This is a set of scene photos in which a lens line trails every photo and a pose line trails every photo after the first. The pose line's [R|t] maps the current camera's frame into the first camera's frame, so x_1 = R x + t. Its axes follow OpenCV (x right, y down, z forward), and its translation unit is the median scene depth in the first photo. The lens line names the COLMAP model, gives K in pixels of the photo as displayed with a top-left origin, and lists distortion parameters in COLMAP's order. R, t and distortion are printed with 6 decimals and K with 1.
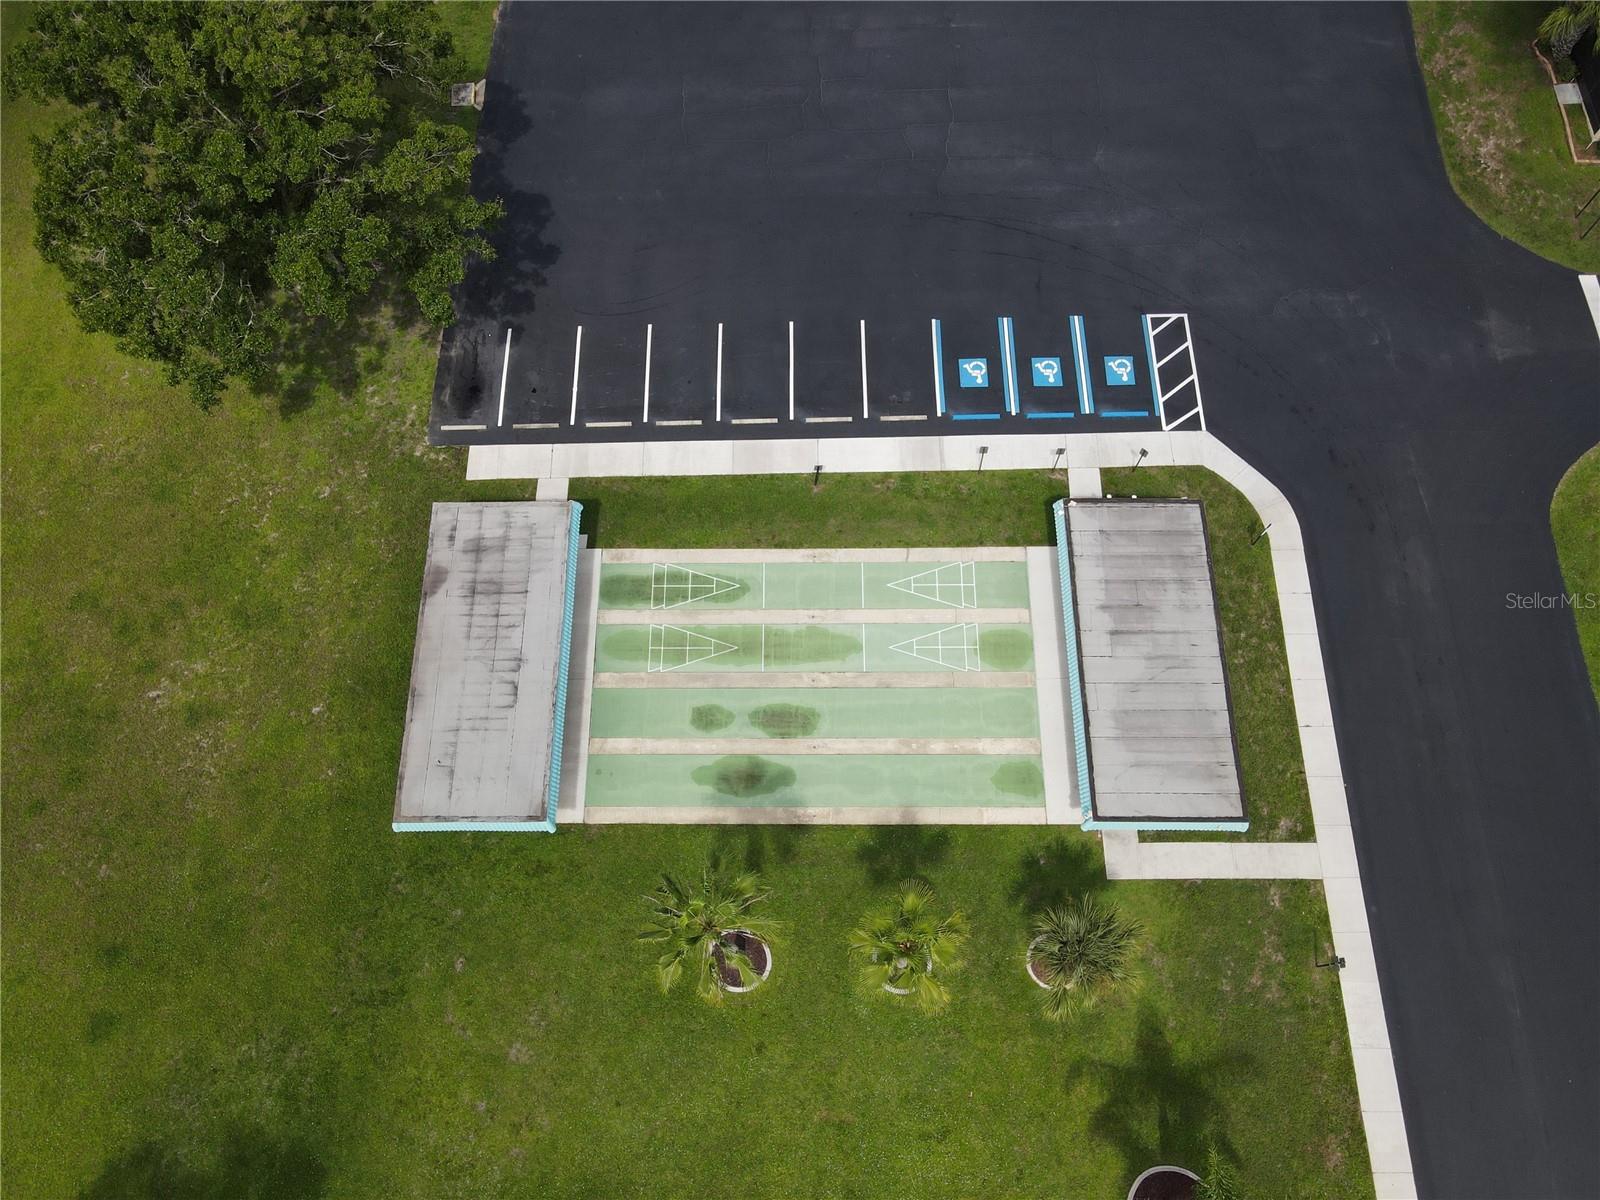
lens RADIAL K [[1174.3, 0, 791.8], [0, 1174.3, 599.6], [0, 0, 1]] dist [-0.011187, 0.090870]
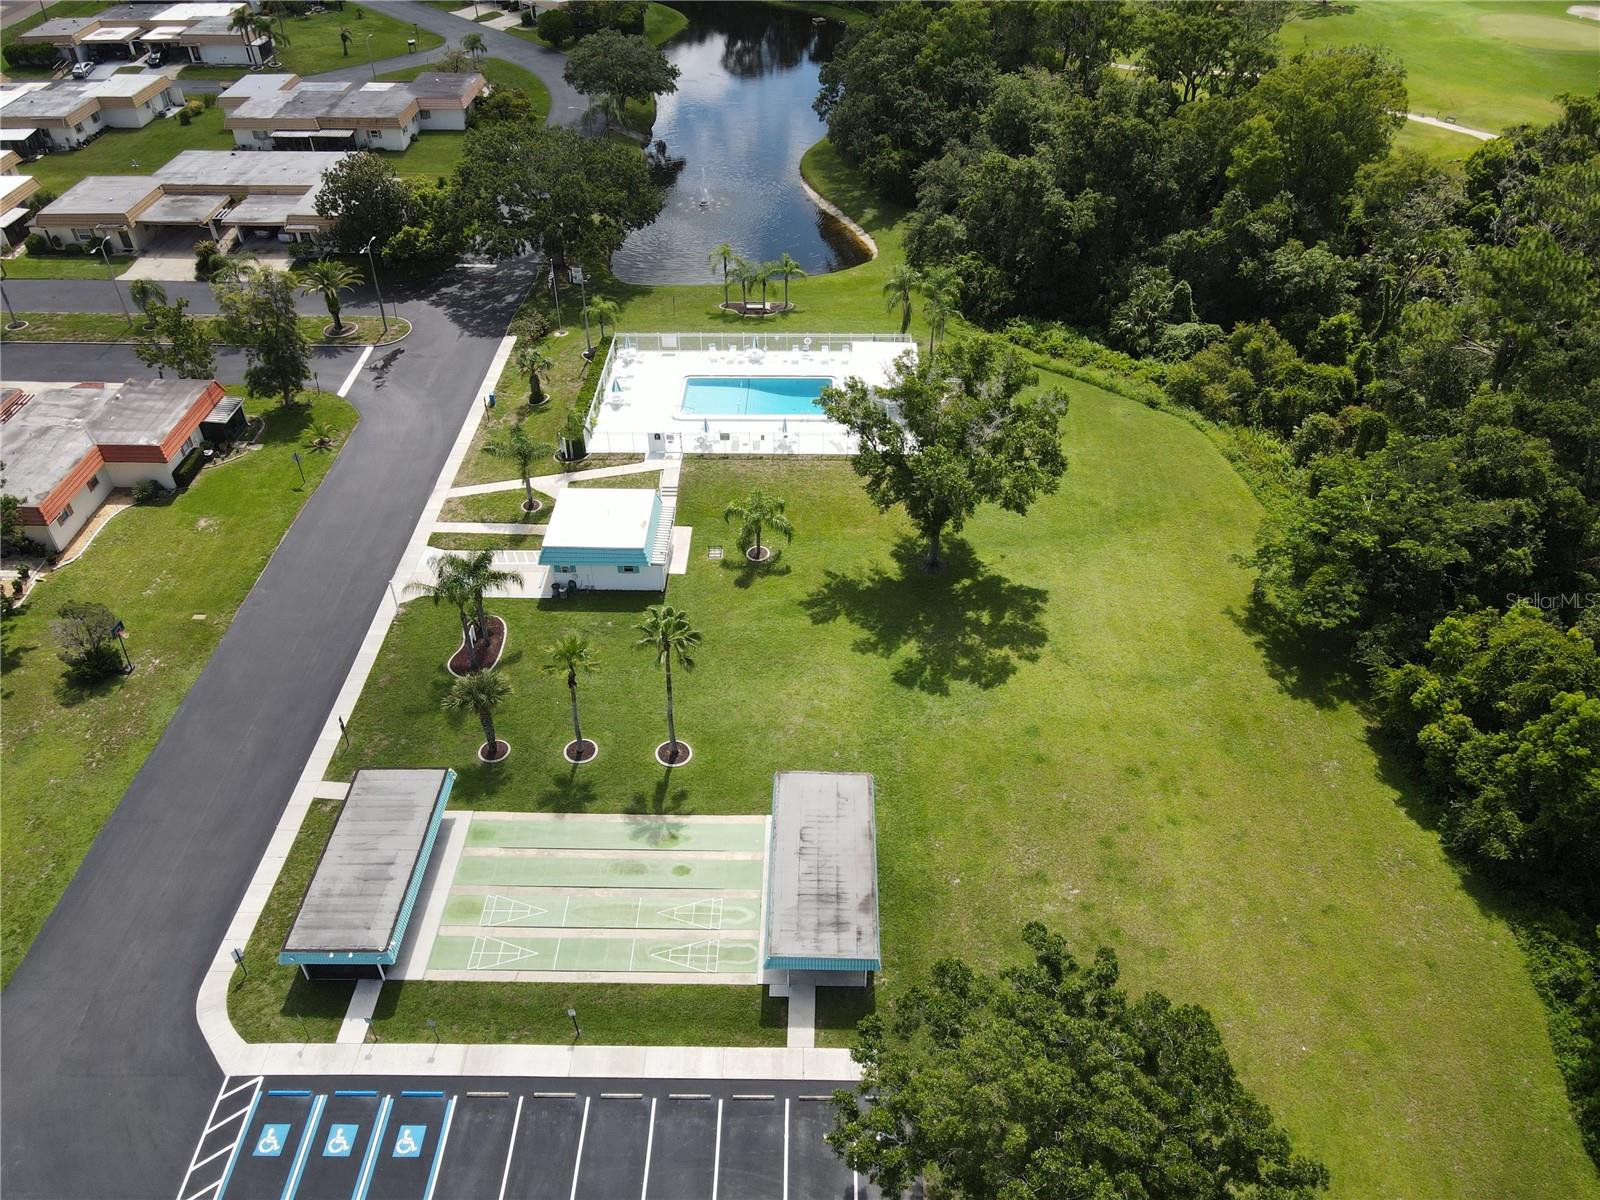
lens RADIAL K [[1174.3, 0, 791.8], [0, 1174.3, 599.6], [0, 0, 1]] dist [-0.011187, 0.090870]
pose [[-0.999367, 0.007647, 0.034754, -0.254071], [0.030608, -0.313437, 0.949116, -1.143873], [0.018152, 0.949578, 0.313004, 0.226098]]
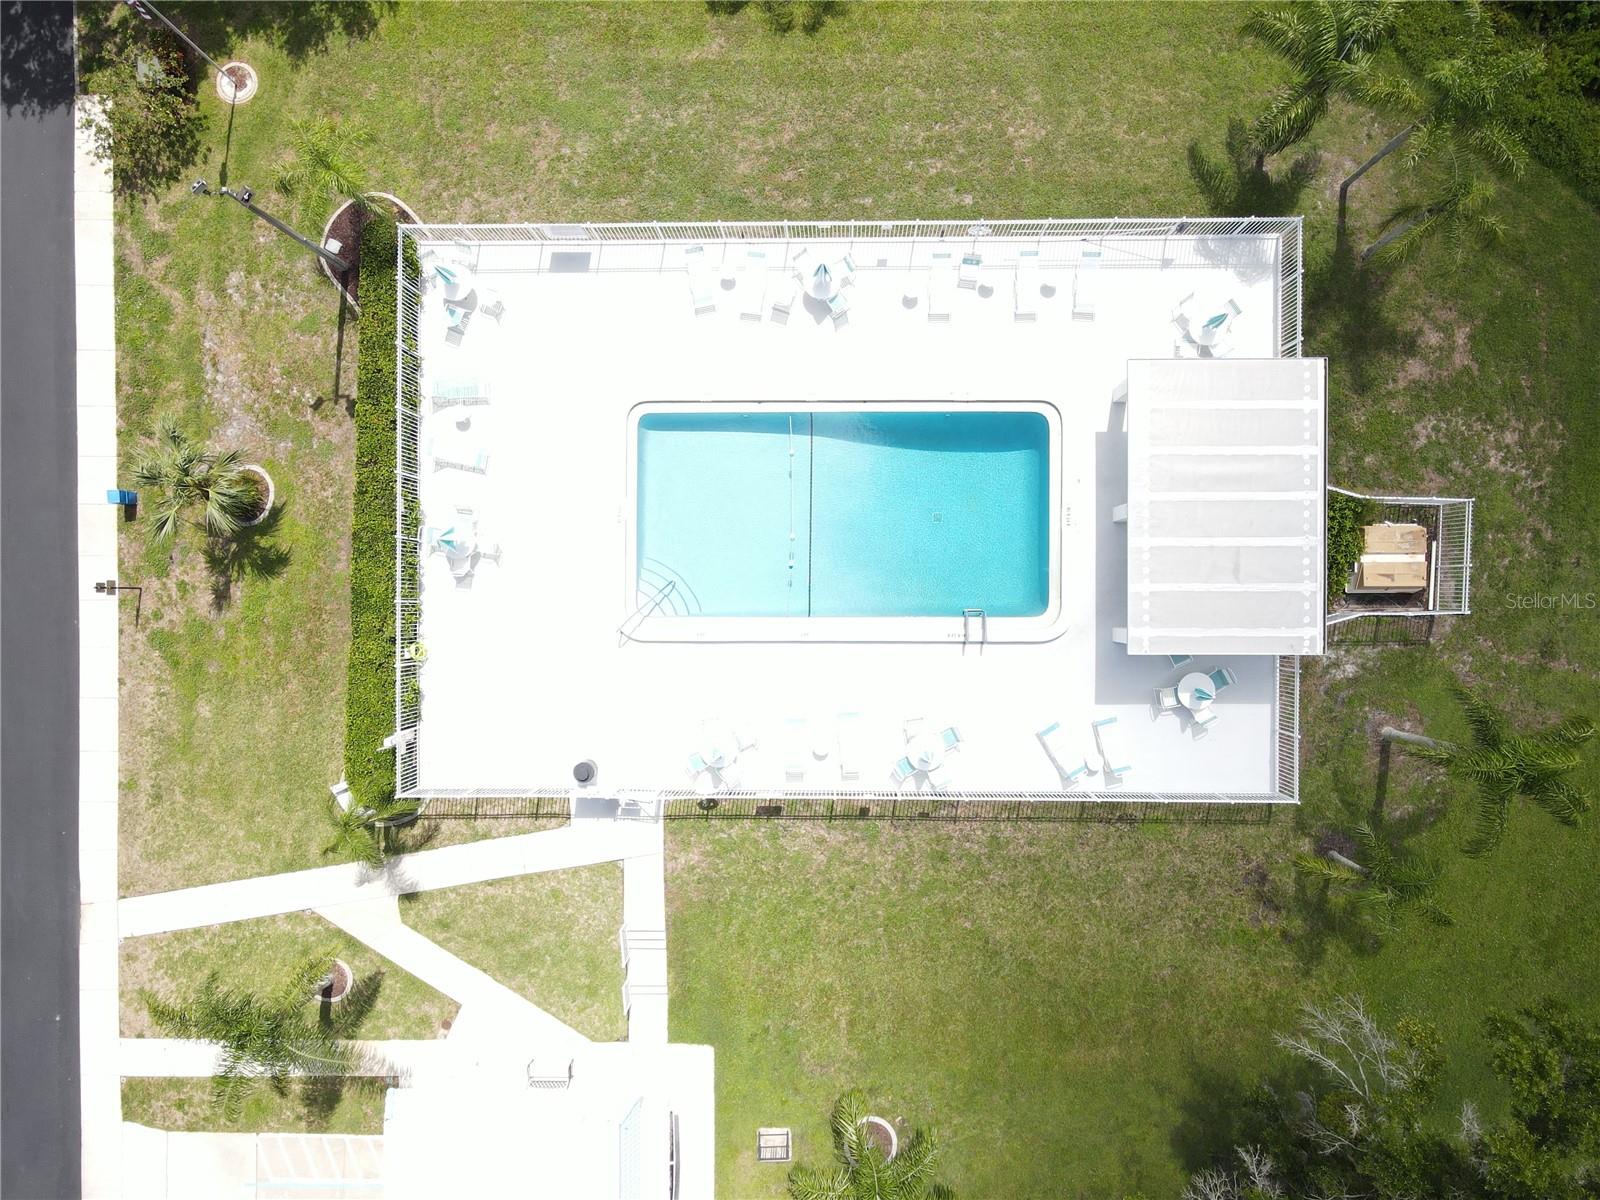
lens RADIAL K [[1174.3, 0, 791.8], [0, 1174.3, 599.6], [0, 0, 1]] dist [-0.011187, 0.090870]
pose [[-0.997988, 0.003269, 0.063326, -0.131598], [0.020044, -0.931204, 0.363947, 0.746828], [0.060159, 0.364484, 0.929265, -0.176125]]
